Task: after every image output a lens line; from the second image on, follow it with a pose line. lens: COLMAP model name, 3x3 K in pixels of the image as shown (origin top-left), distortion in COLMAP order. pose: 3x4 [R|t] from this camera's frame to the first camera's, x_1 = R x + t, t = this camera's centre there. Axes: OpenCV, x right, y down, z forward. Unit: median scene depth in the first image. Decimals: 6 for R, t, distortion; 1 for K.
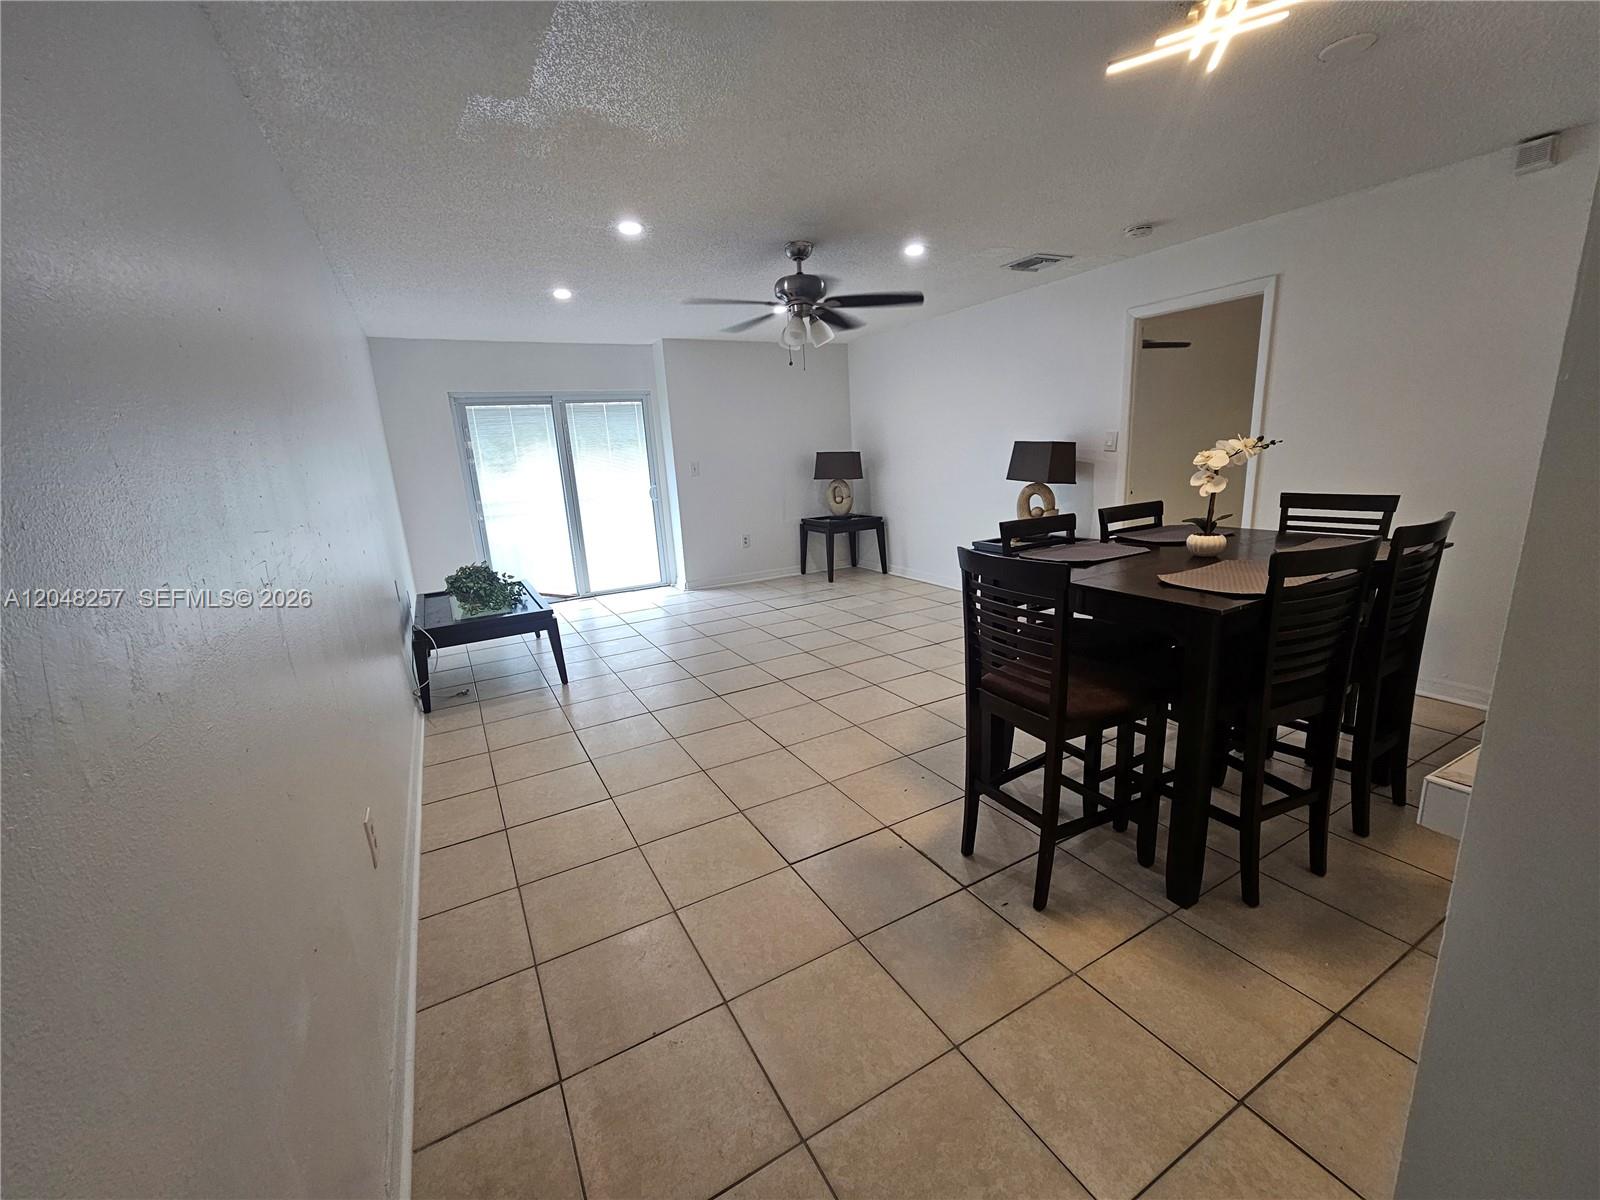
lens RADIAL K [[655.8, 0, 796.8], [0, 655.8, 603.0], [0, 0, 1]] dist [0.004740, -0.002507]
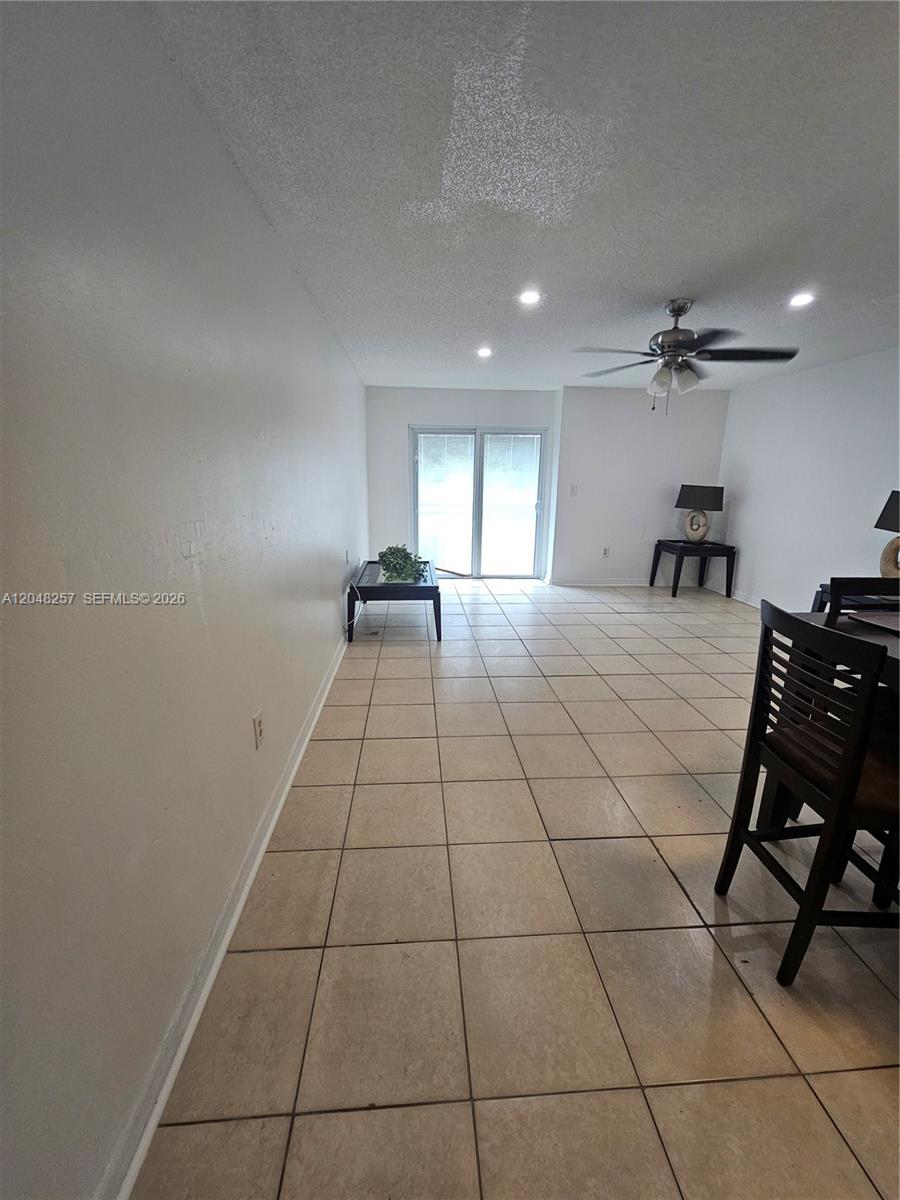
lens RADIAL K [[491.8, 0, 448.0], [0, 491.8, 598.3], [0, 0, 1]] dist [0.004740, -0.002507]
pose [[0.904159, 0.167519, -0.392981, 0.067307], [-0.157752, 0.985816, 0.057282, -0.033374], [0.397003, 0.010201, 0.917761, 0.078327]]
